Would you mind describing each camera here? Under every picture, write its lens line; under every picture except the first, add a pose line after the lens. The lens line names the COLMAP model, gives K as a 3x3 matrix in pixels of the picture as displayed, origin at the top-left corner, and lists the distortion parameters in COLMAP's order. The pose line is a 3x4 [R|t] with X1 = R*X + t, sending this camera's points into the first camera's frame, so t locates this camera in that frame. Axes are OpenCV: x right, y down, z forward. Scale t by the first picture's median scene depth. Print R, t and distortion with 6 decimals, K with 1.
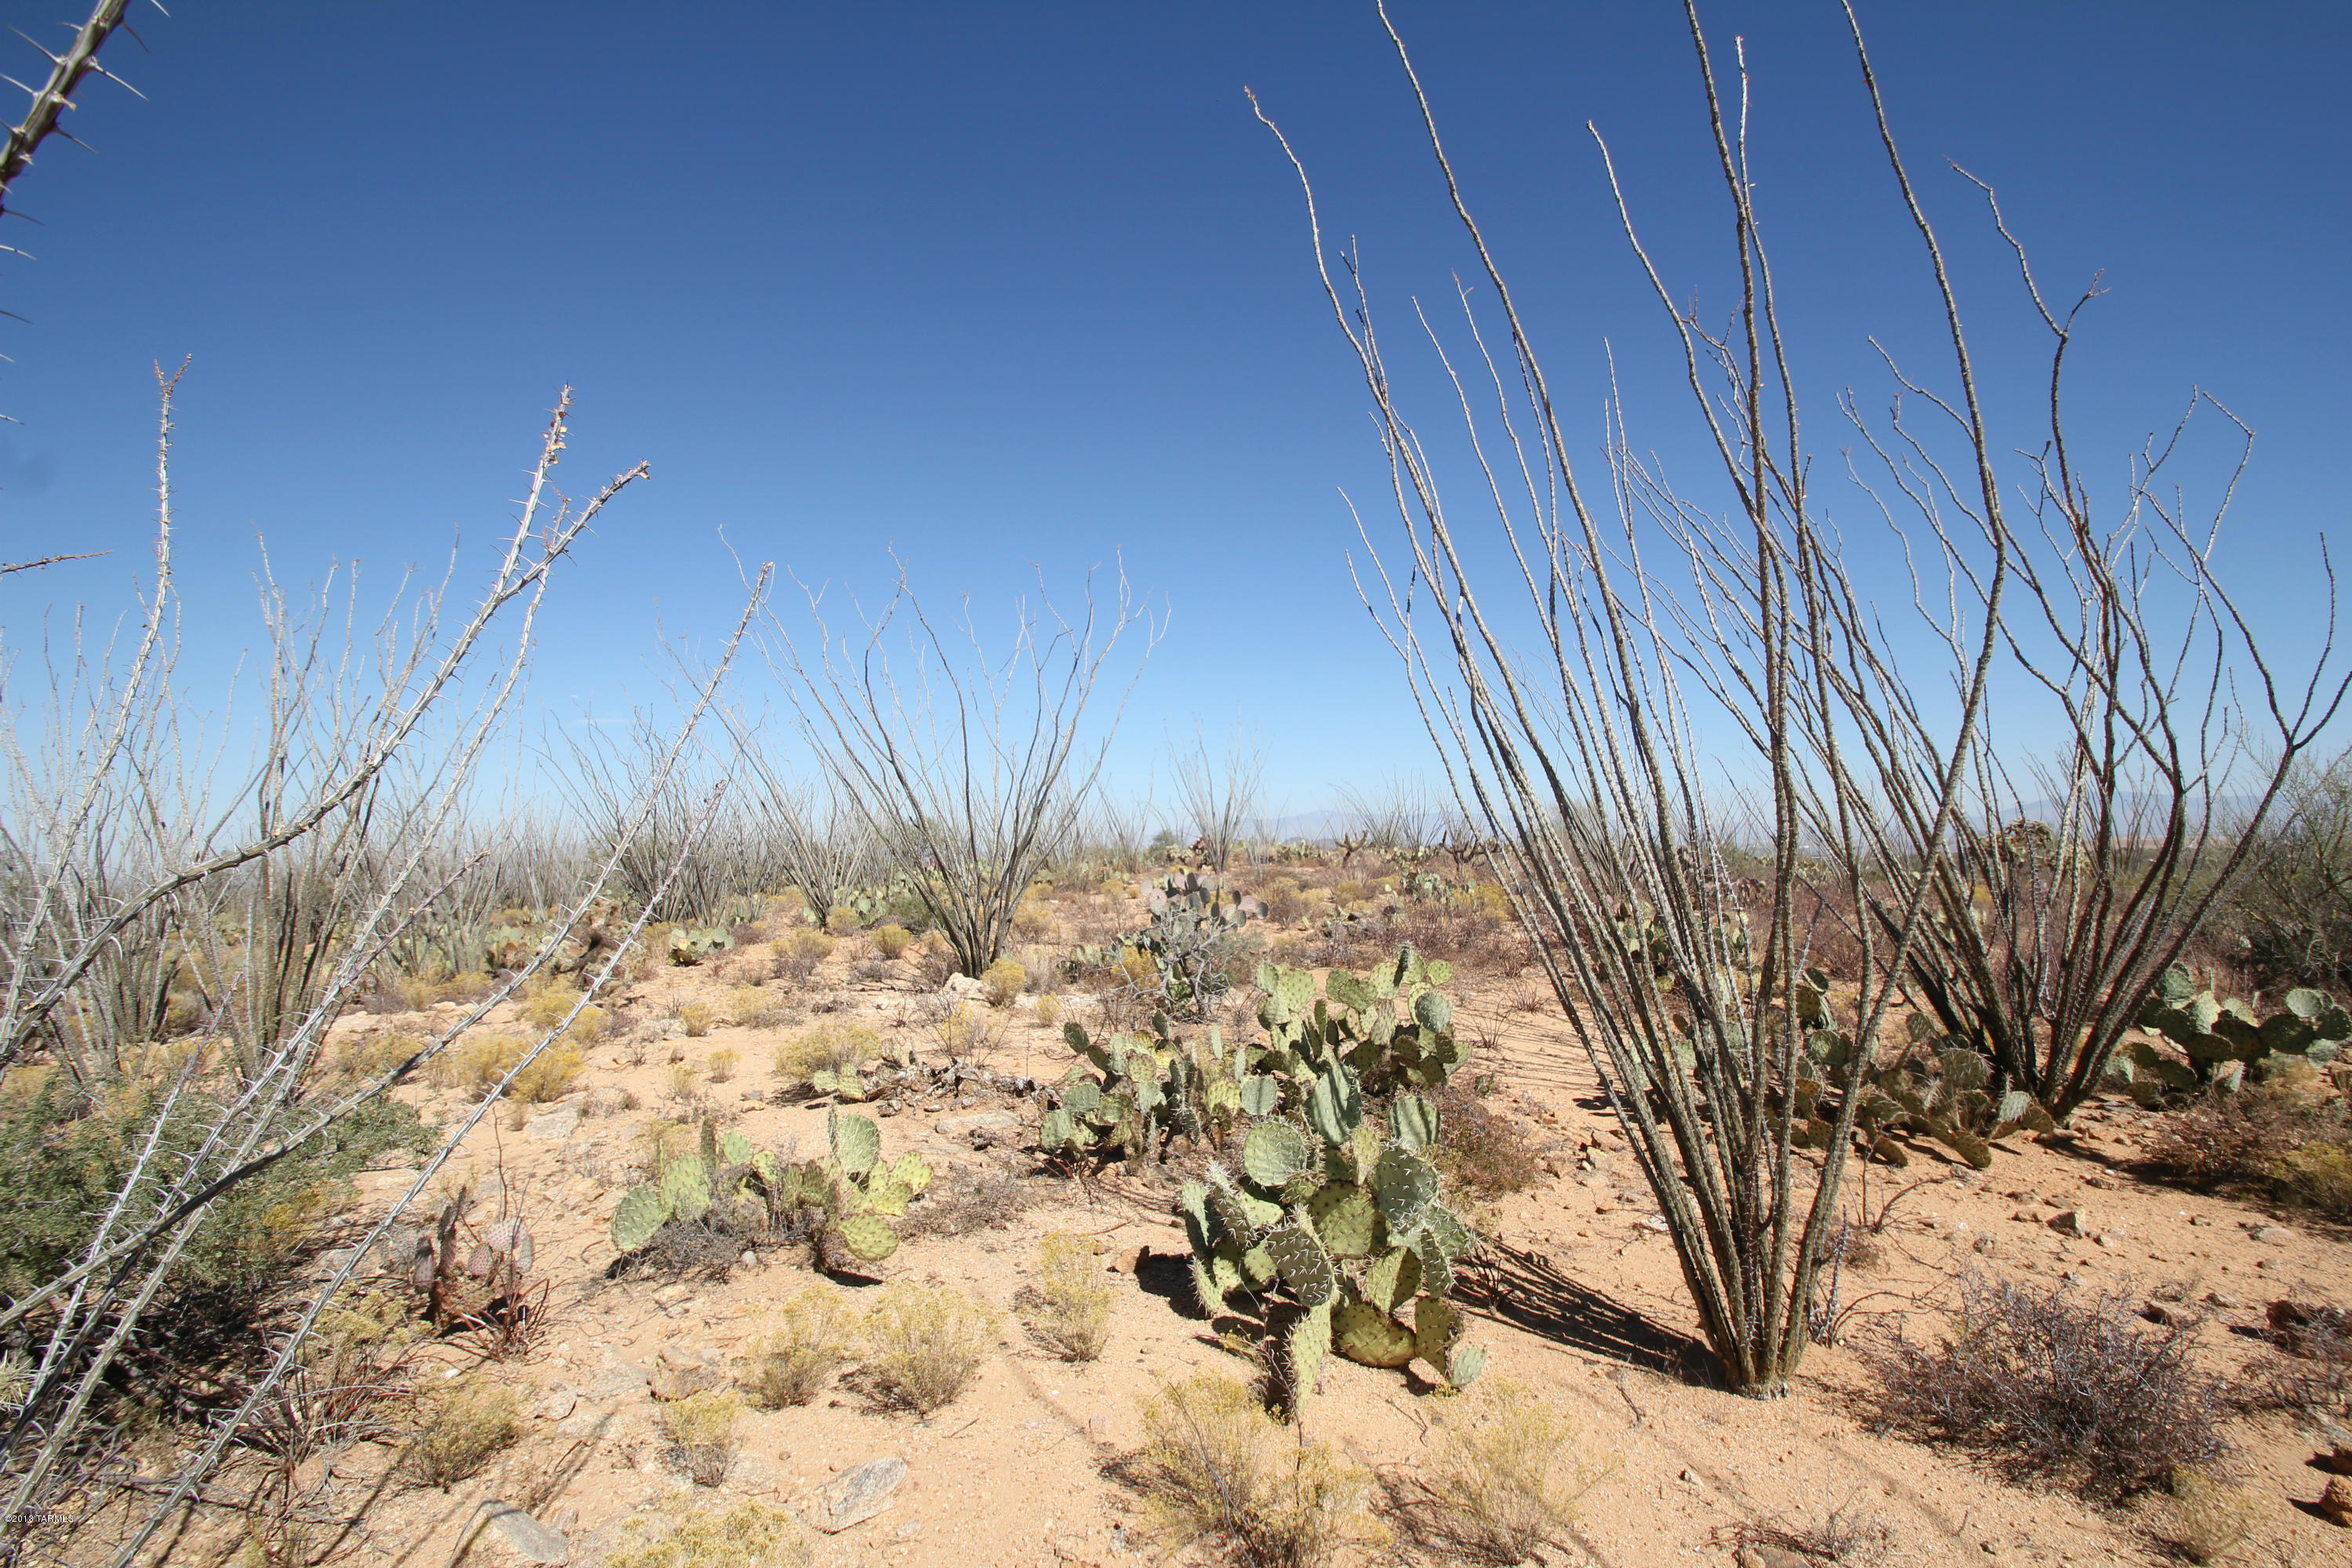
lens RADIAL K [[1046.3, 0, 1172.9], [0, 1046.3, 787.4], [0, 0, 1]] dist [-0.016643, -0.007850]
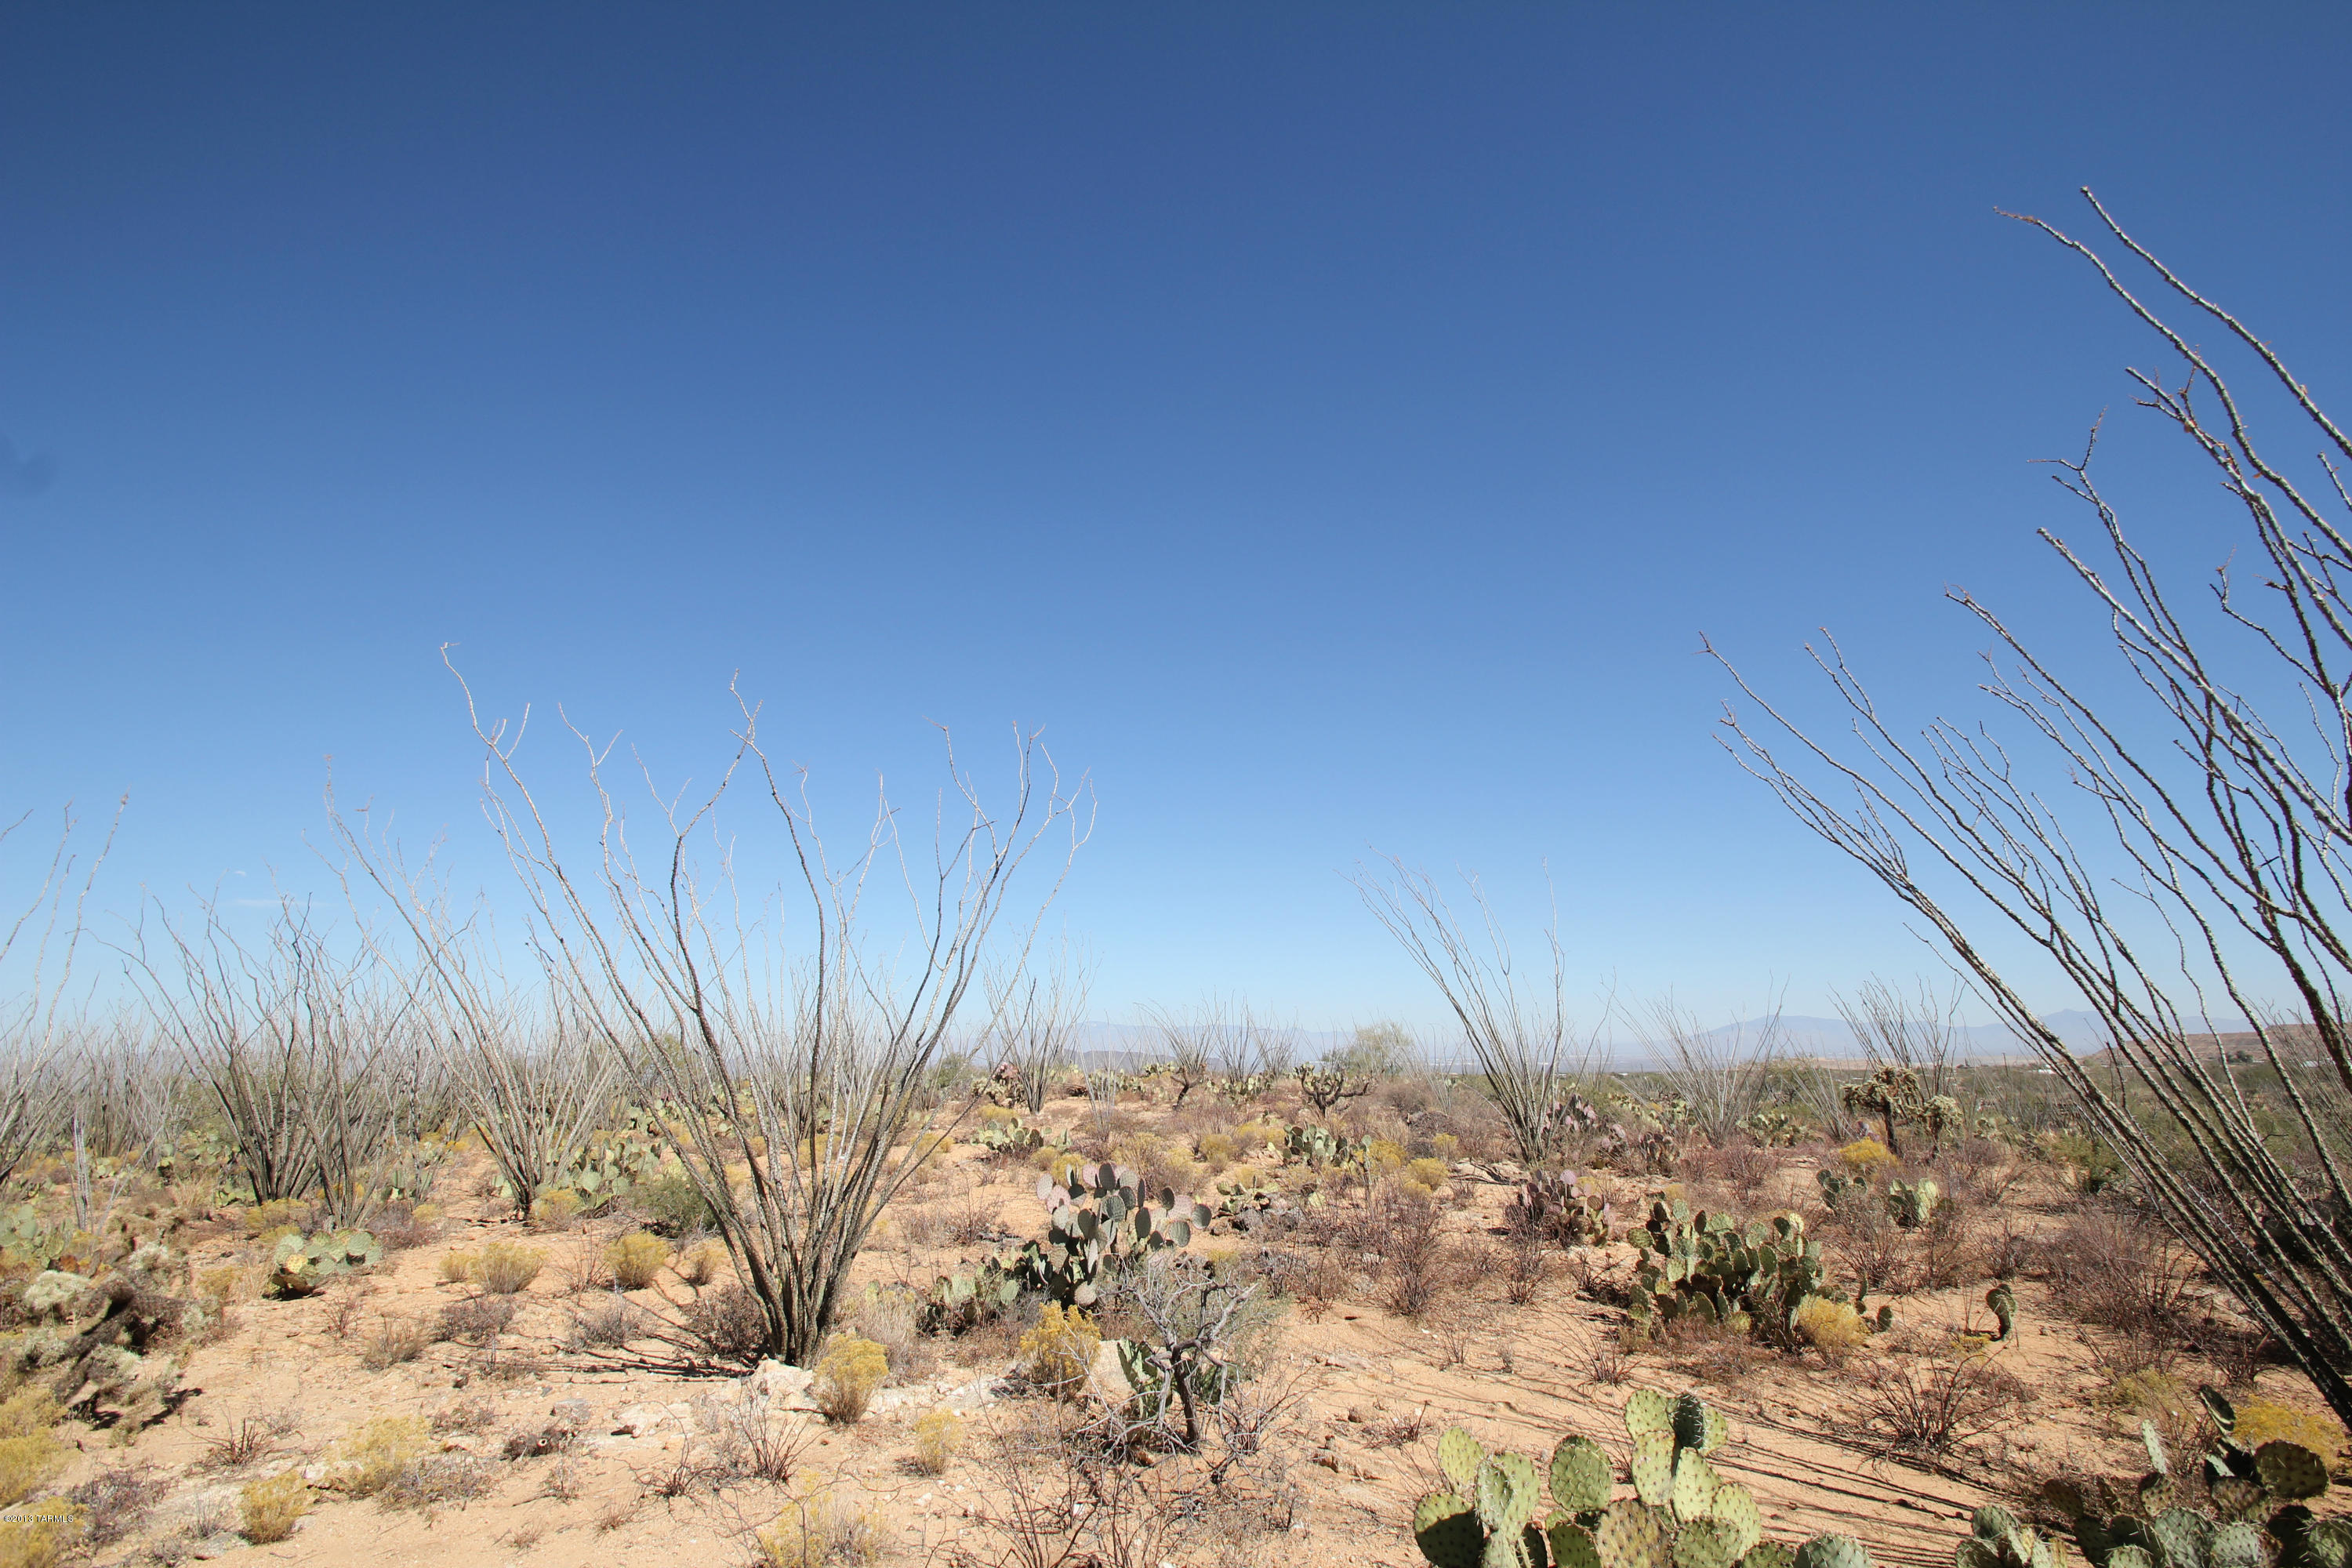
lens RADIAL K [[1046.3, 0, 1186.1], [0, 1046.3, 785.9], [0, 0, 1]] dist [-0.016643, -0.007850]
pose [[0.973263, 0.056938, 0.222525, -0.085852], [-0.011776, 0.979884, -0.199221, -0.025544], [-0.229392, 0.191274, 0.954355, 0.204628]]
